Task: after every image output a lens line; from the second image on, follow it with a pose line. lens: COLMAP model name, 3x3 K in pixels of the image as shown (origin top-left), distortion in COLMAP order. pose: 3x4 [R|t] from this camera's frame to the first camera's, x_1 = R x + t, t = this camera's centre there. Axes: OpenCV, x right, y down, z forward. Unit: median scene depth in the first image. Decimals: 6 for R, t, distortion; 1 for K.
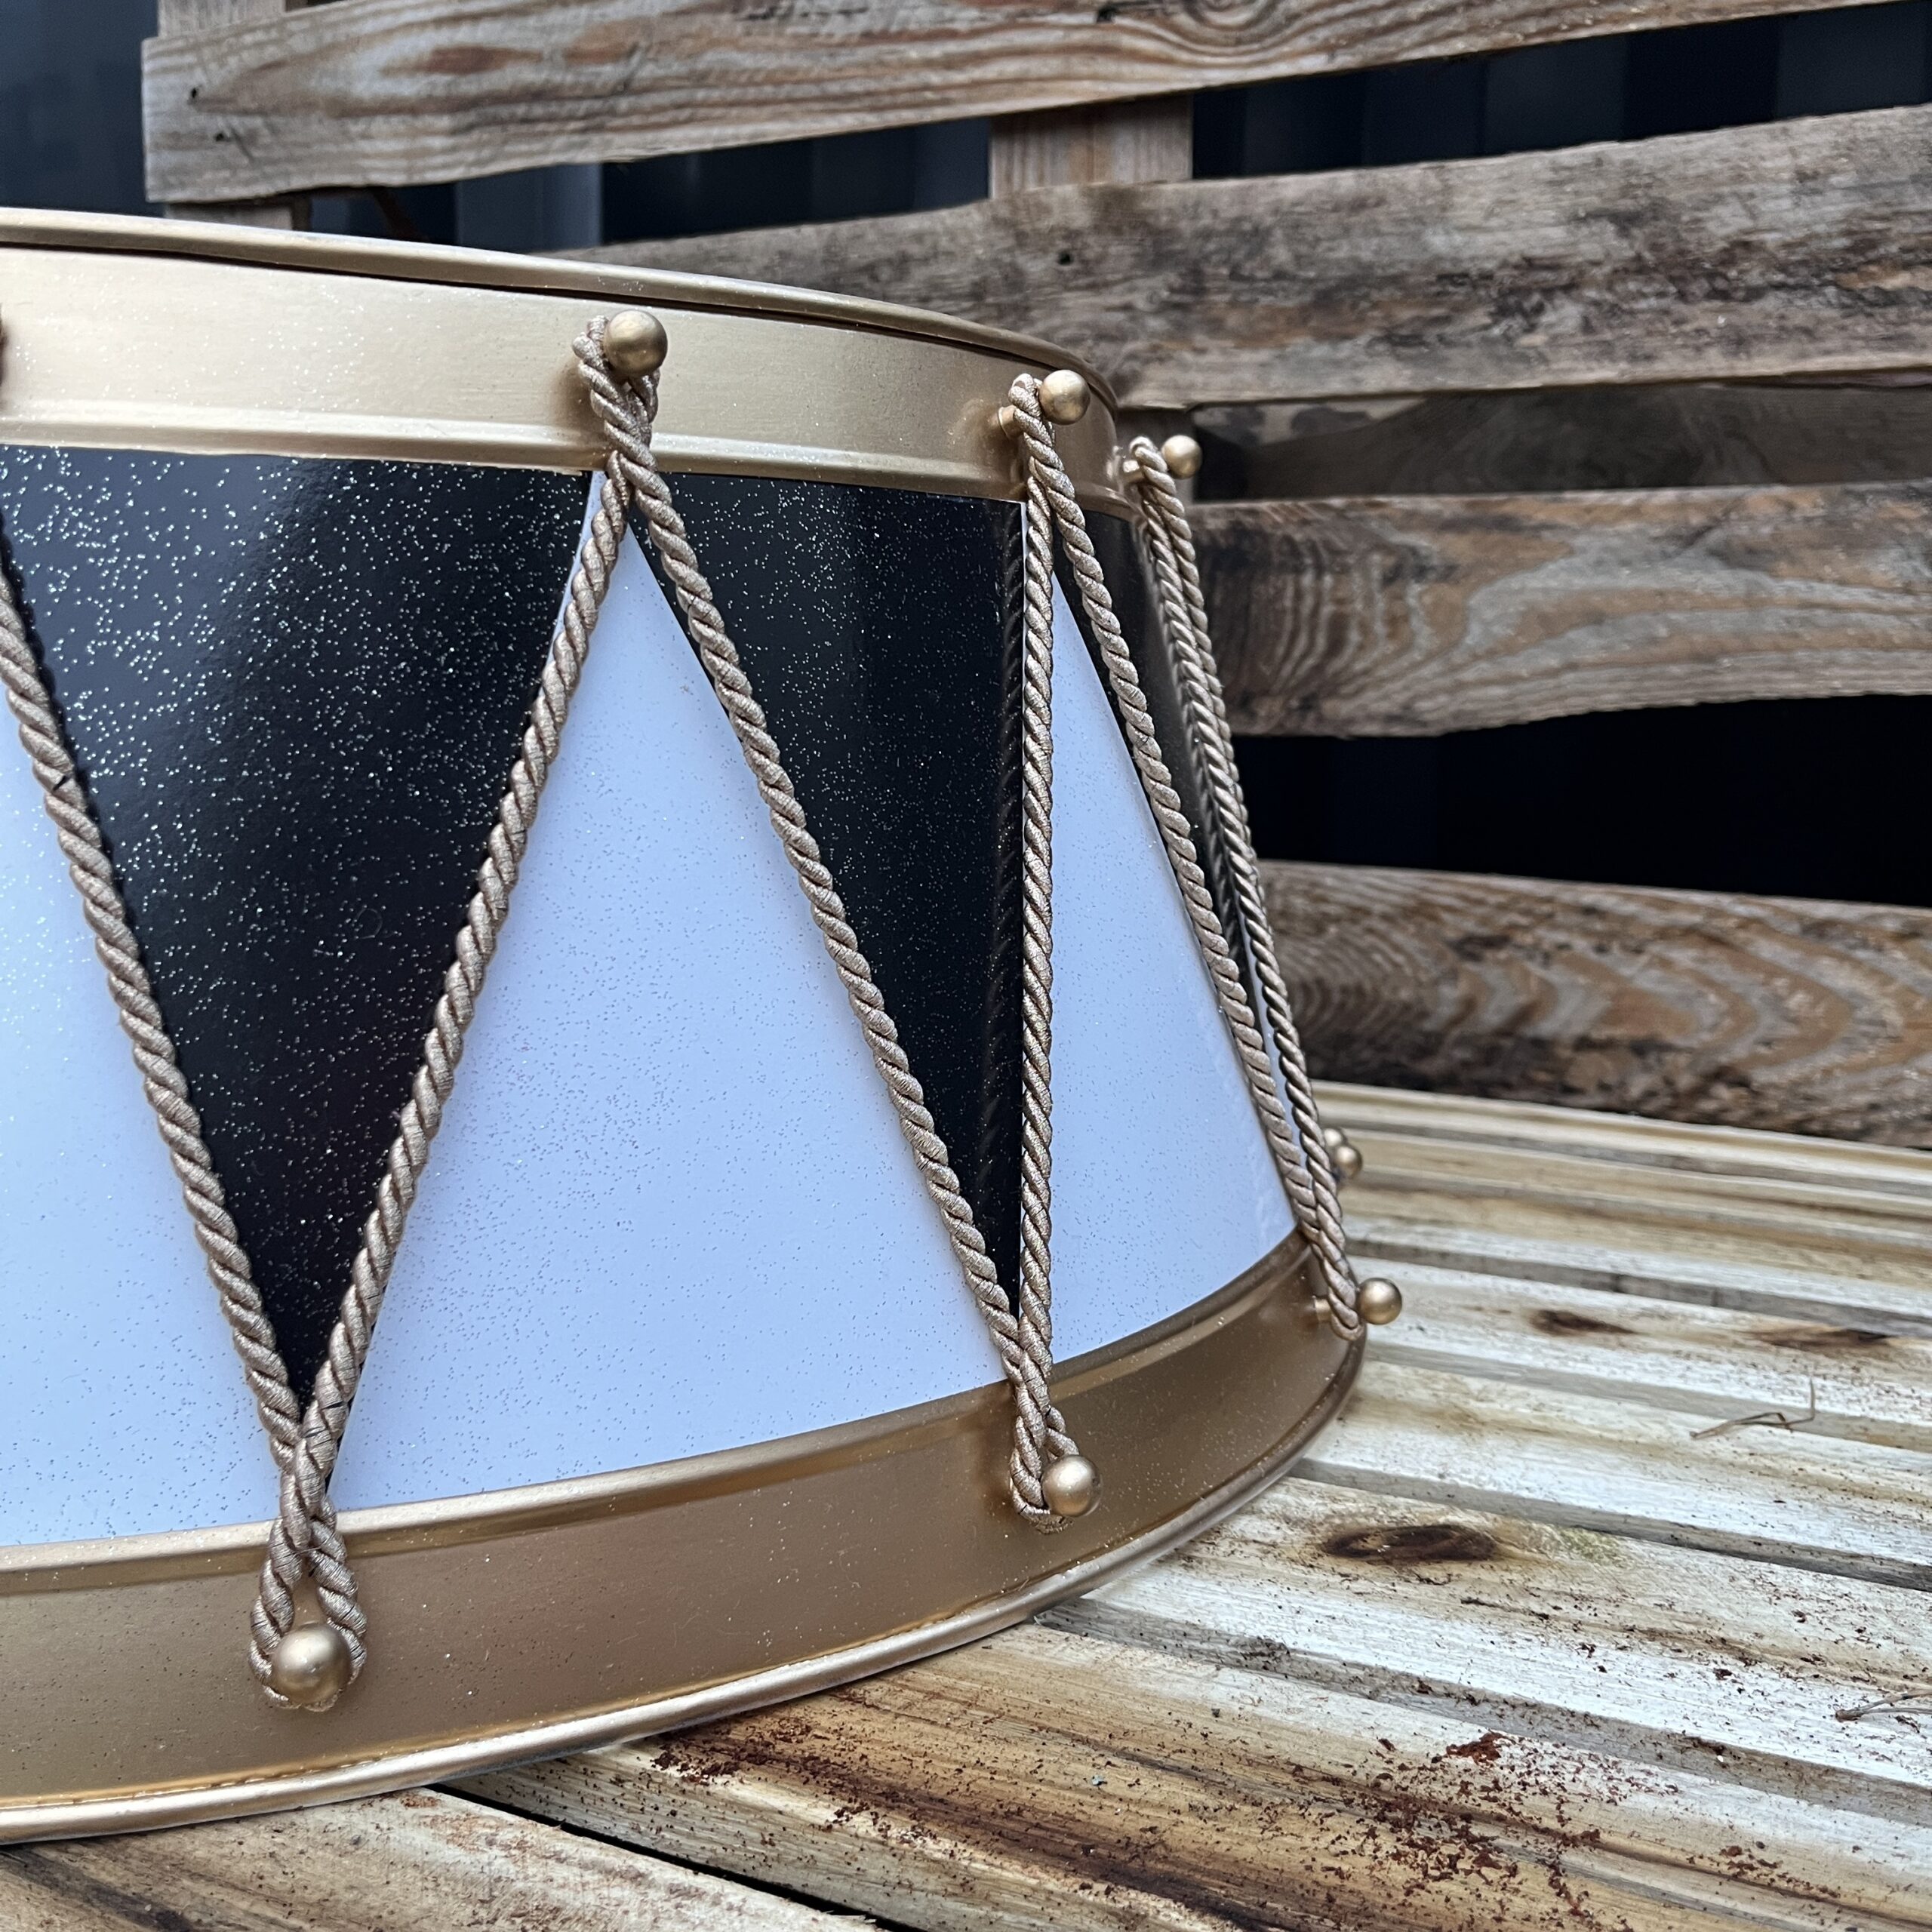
lens RADIAL K [[1967.4, 0, 960.6], [0, 1967.4, 979.7], [0, 0, 1]] dist [0.018627, 0.000000]
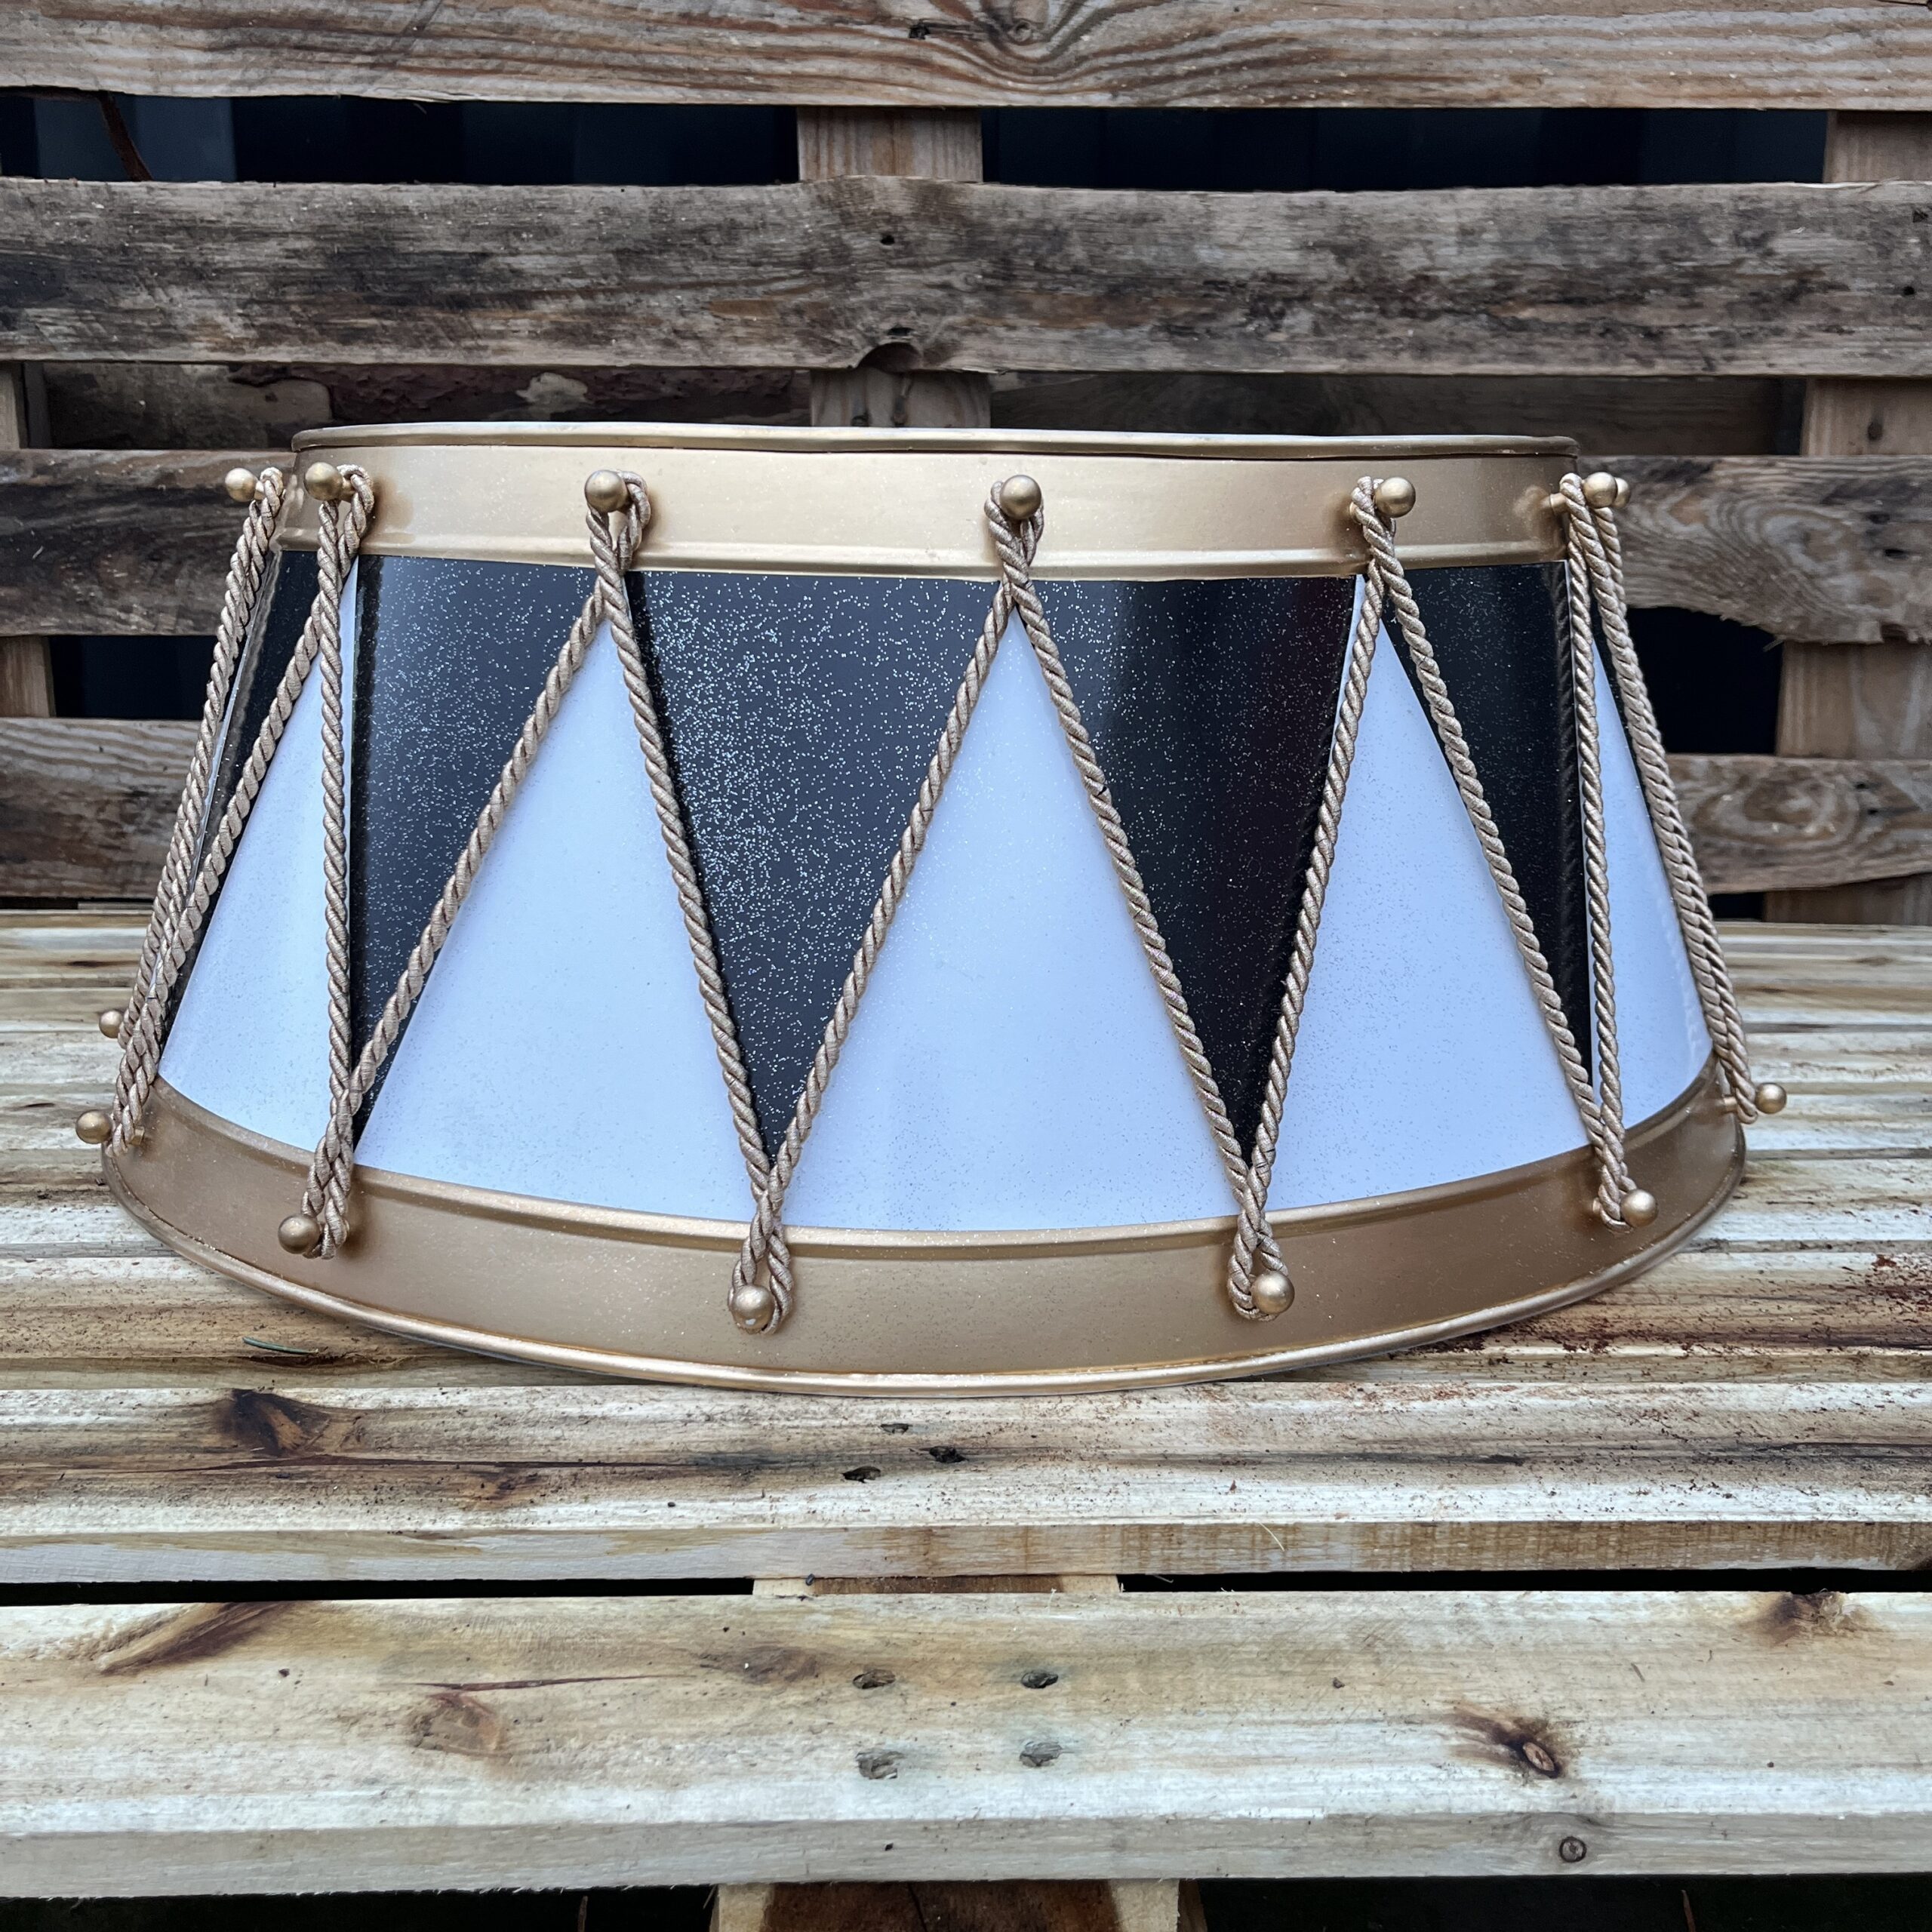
lens RADIAL K [[1967.4, 0, 954.5], [0, 1967.4, 966.4], [0, 0, 1]] dist [0.018627, 0.000000]
pose [[0.896722, -0.111344, 0.428360, -0.527723], [0.072447, 0.991711, 0.106118, -0.063878], [-0.436625, -0.064125, 0.897355, -0.119067]]
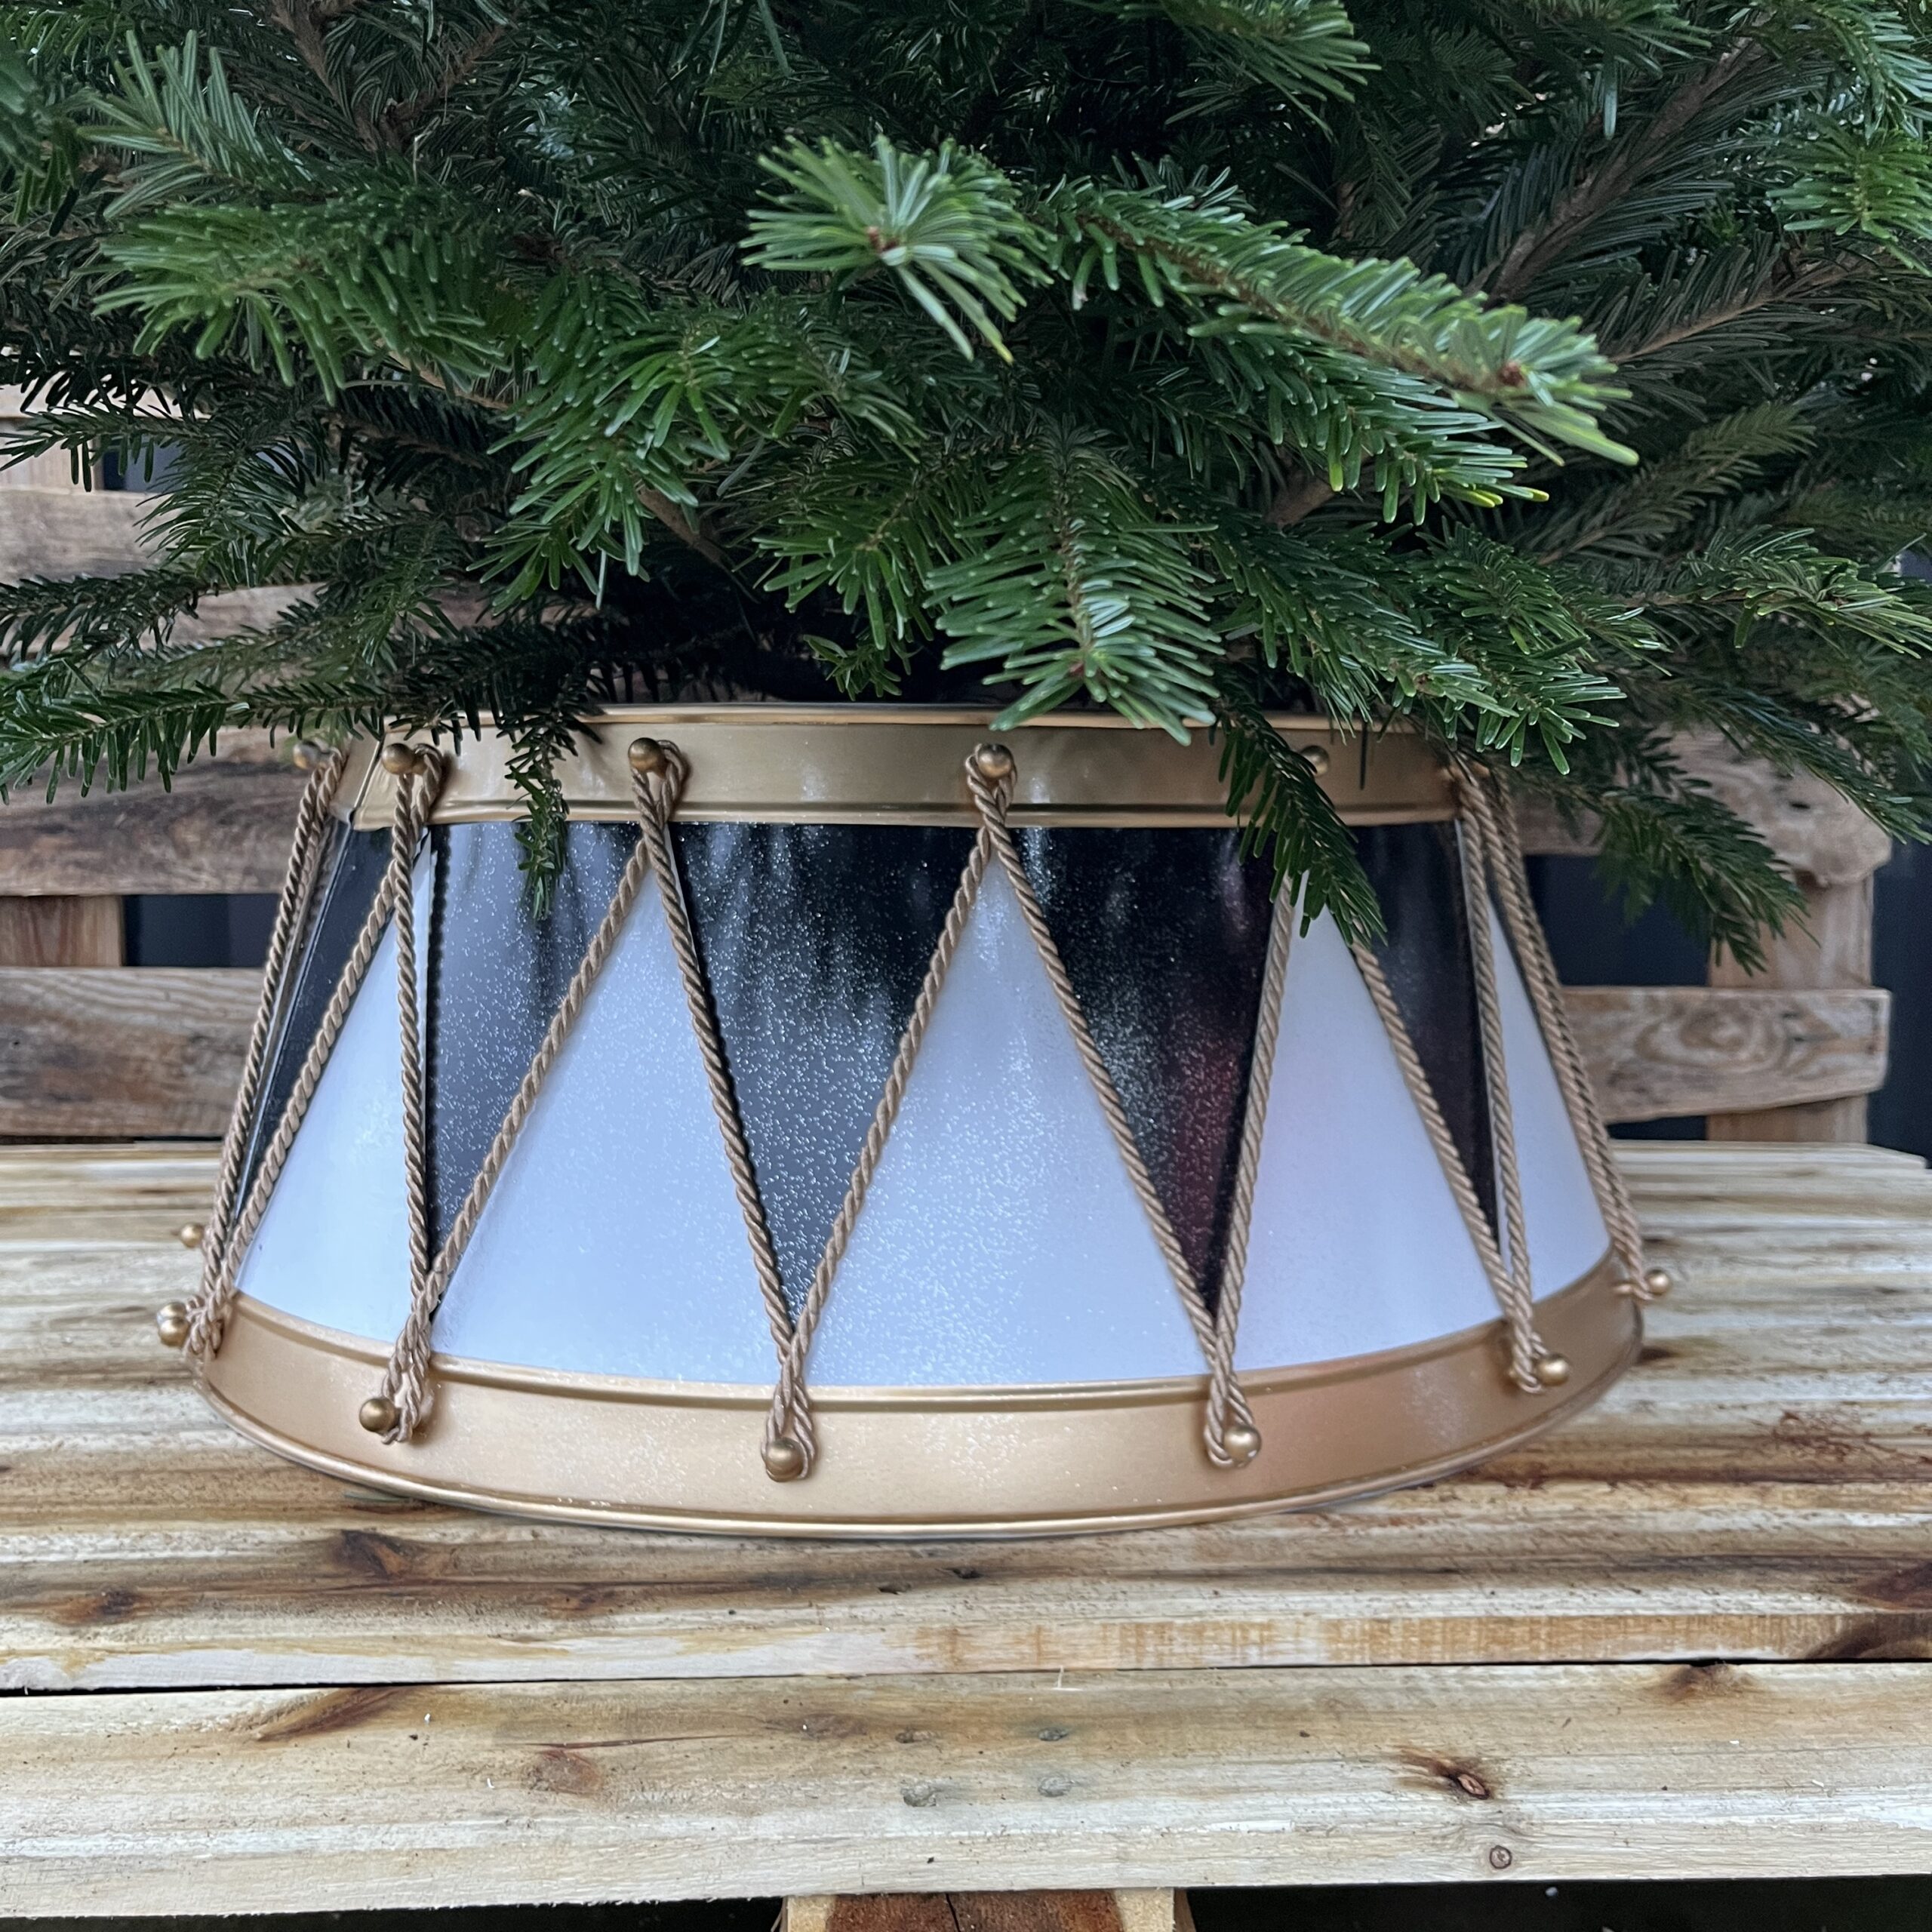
lens RADIAL K [[1967.4, 0, 966.5], [0, 1967.4, 981.6], [0, 0, 1]] dist [0.018627, 0.000000]
pose [[0.890967, -0.065665, 0.449295, -0.587270], [0.081838, 0.996507, -0.016647, -0.048028], [-0.446633, 0.051602, 0.893228, -0.217920]]
